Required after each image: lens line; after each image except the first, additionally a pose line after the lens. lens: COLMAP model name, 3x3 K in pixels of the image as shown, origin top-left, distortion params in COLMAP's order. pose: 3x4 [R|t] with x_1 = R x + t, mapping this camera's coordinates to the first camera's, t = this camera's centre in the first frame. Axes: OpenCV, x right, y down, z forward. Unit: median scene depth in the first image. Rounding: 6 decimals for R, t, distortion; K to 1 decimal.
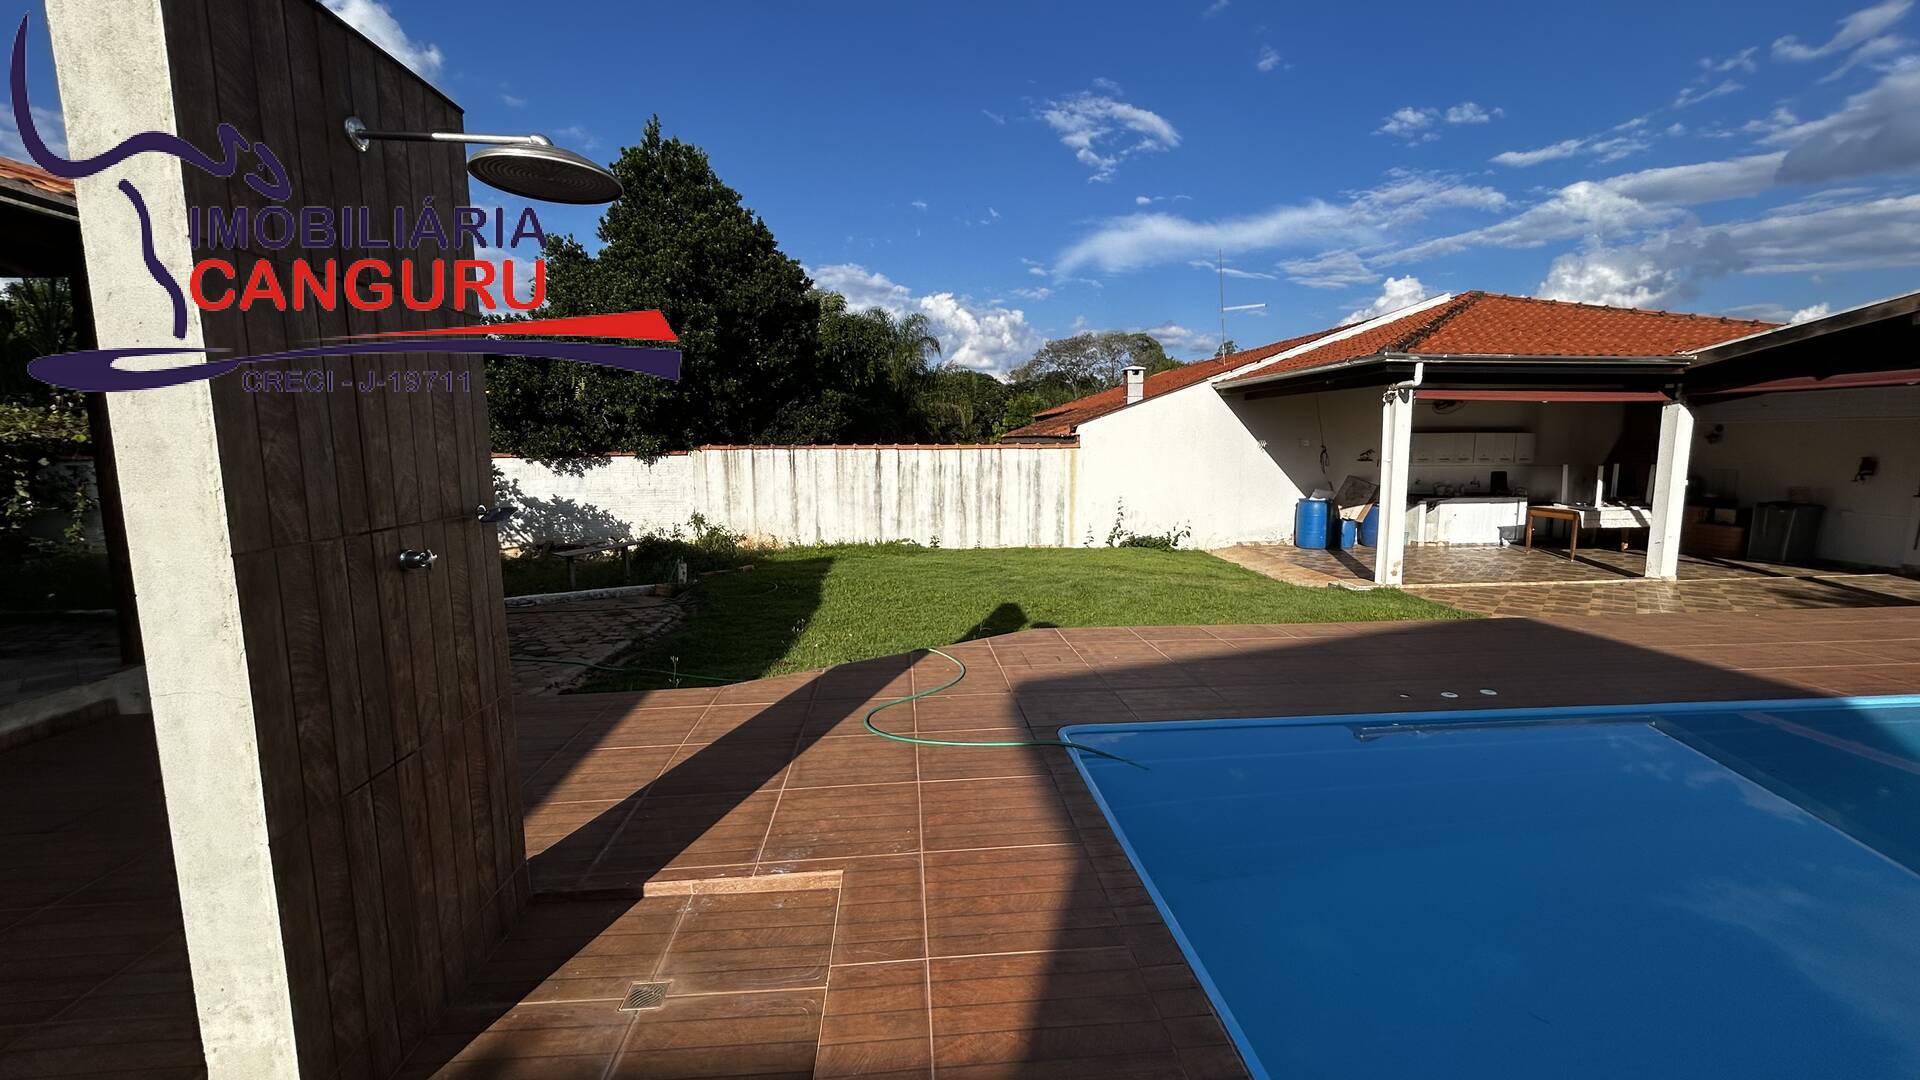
lens RADIAL K [[775.6, 0, 959.4], [0, 775.6, 541.9], [0, 0, 1]] dist [-0.001796, 0.000826]
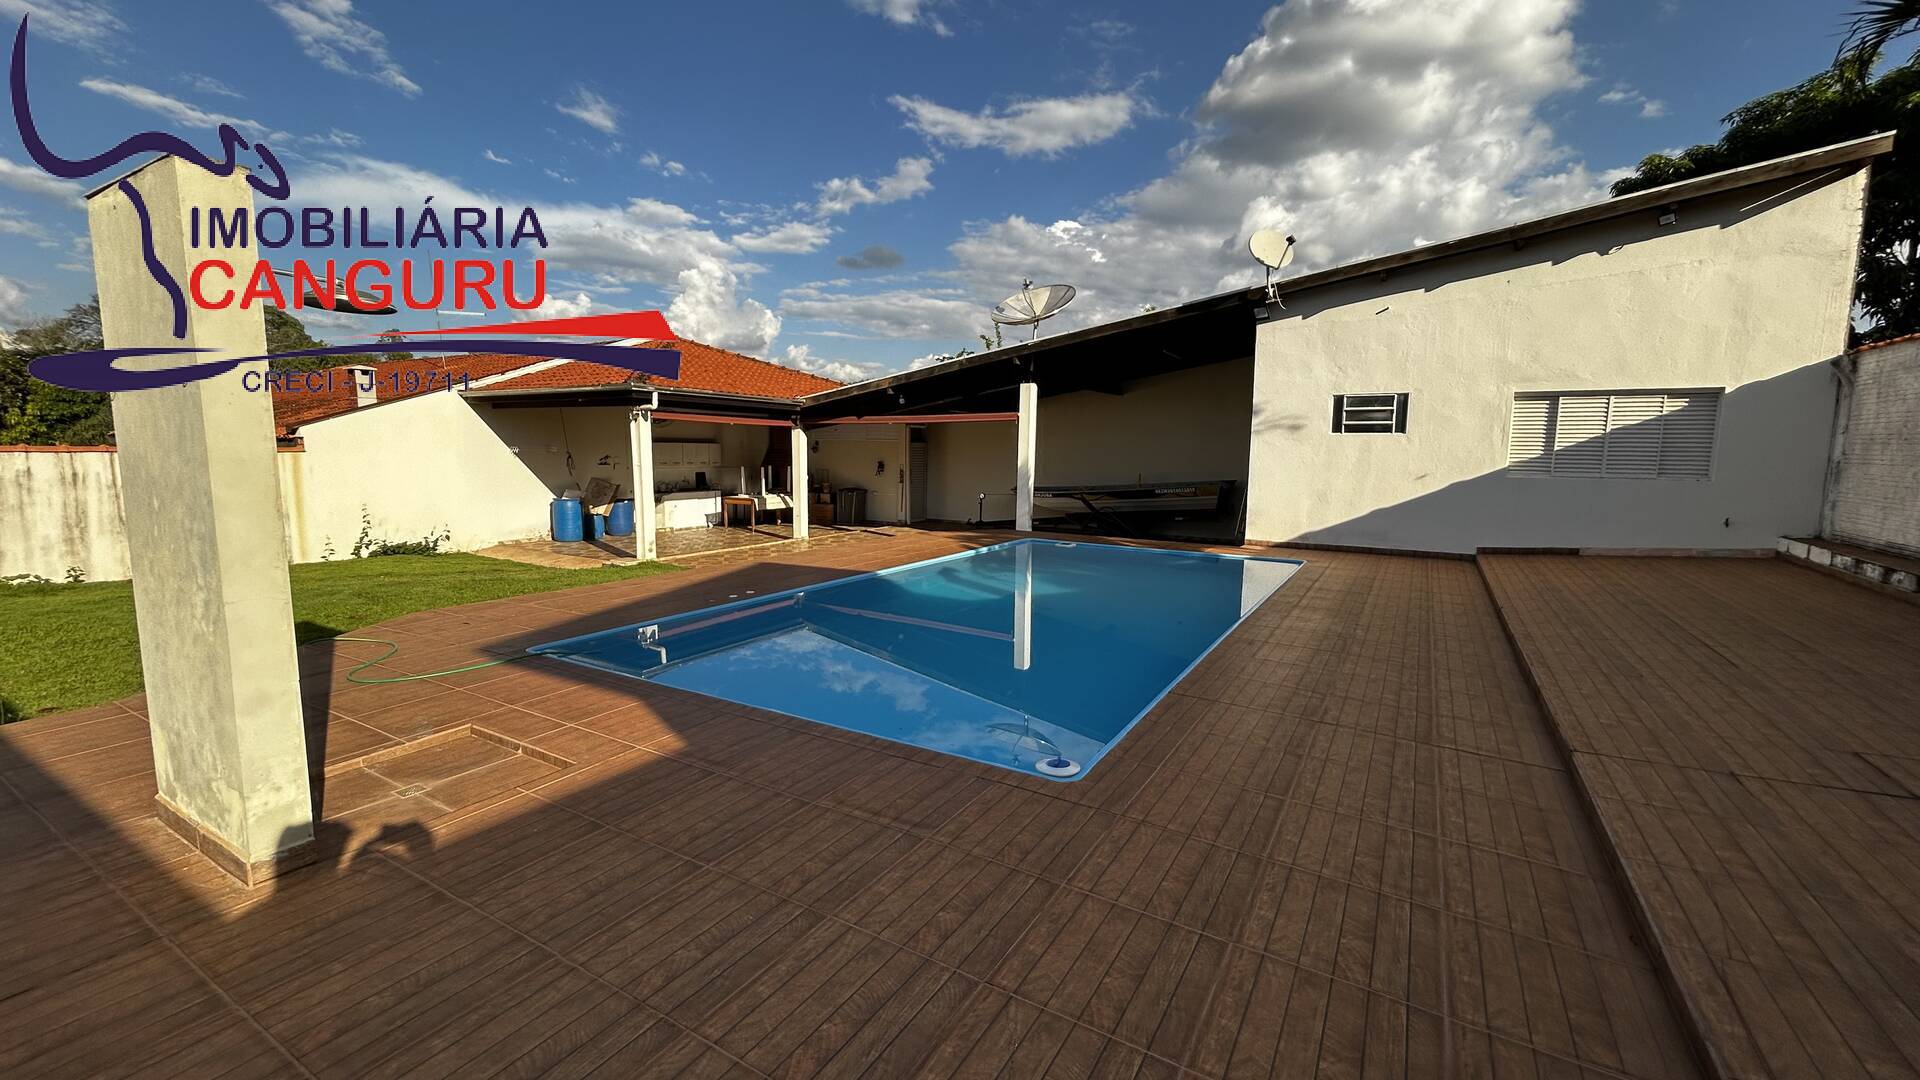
lens RADIAL K [[775.6, 0, 960.3], [0, 775.6, 546.1], [0, 0, 1]] dist [-0.001796, 0.000826]
pose [[0.574172, -0.089811, 0.813794, -0.150642], [0.089407, 0.994899, 0.046716, 0.013642], [-0.813839, 0.045936, 0.579272, -0.137432]]
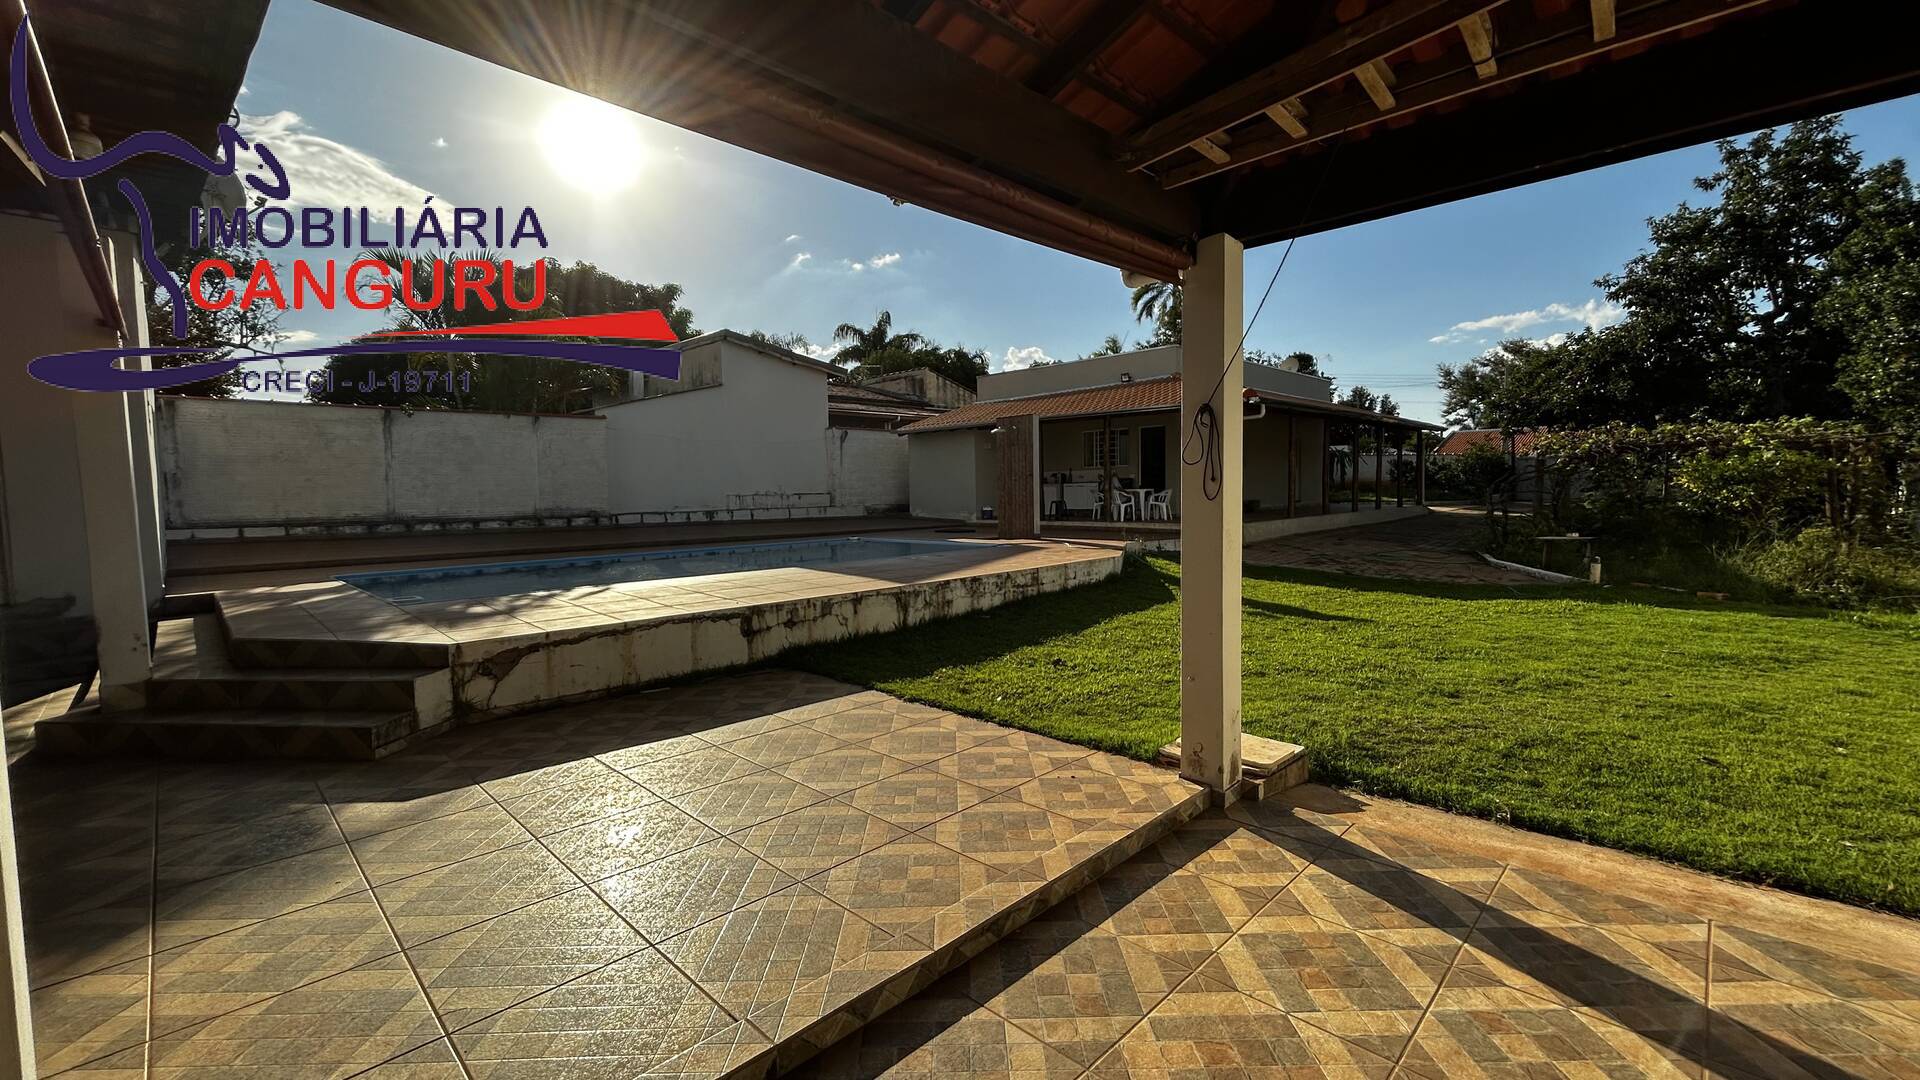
lens RADIAL K [[775.6, 0, 958.4], [0, 775.6, 541.3], [0, 0, 1]] dist [-0.001796, 0.000826]
pose [[-0.744393, 0.065267, -0.664545, 0.675728], [-0.060554, 0.984513, 0.164521, -0.082166], [0.664991, 0.162710, -0.728912, 0.871487]]
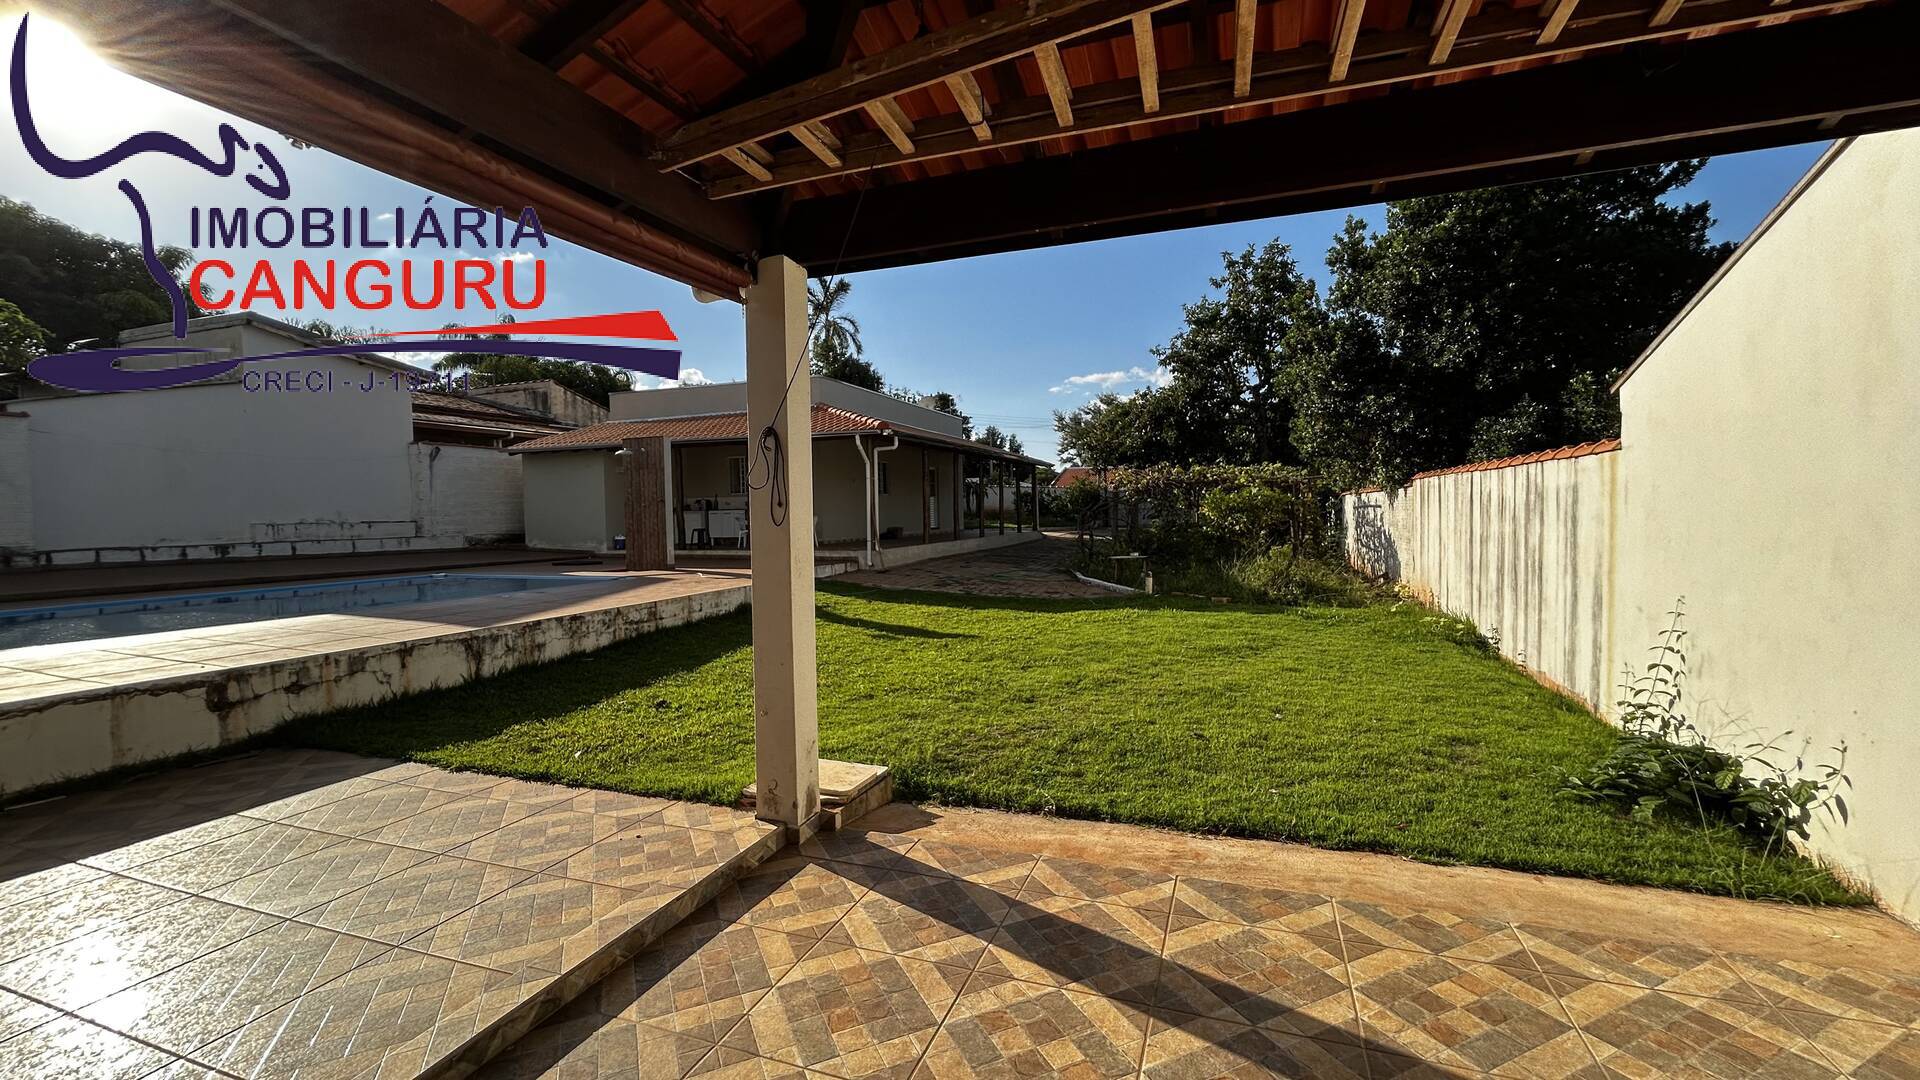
lens RADIAL K [[775.6, 0, 960.2], [0, 775.6, 542.4], [0, 0, 1]] dist [-0.001796, 0.000826]
pose [[-0.402845, 0.050076, -0.913897, 0.644940], [-0.096079, 0.990672, 0.096634, -0.083031], [0.910211, 0.126735, -0.394276, 0.890602]]
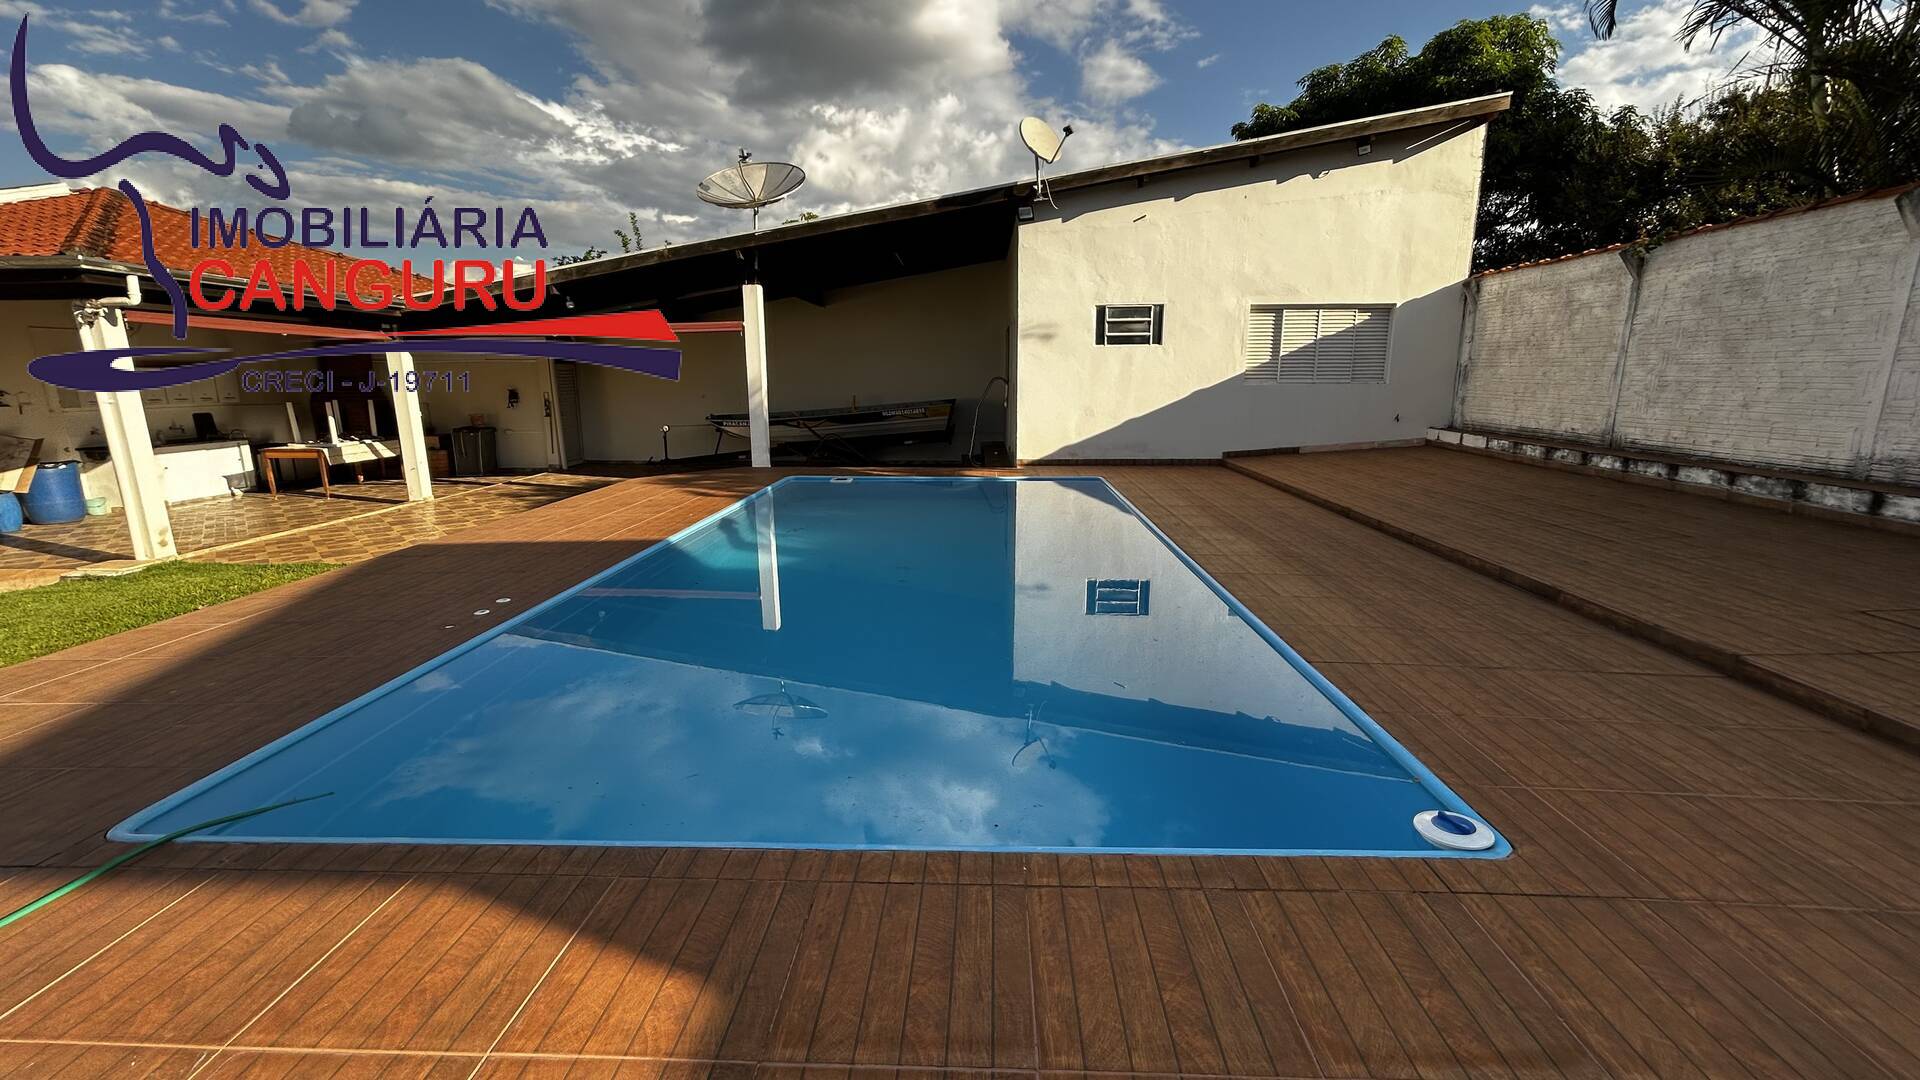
lens RADIAL K [[775.6, 0, 959.3], [0, 775.6, 543.0], [0, 0, 1]] dist [-0.001796, 0.000826]
pose [[0.111773, -0.206085, 0.972129, -0.091255], [0.131476, 0.972726, 0.191095, -0.003647], [-0.984998, 0.106453, 0.135820, 0.059036]]
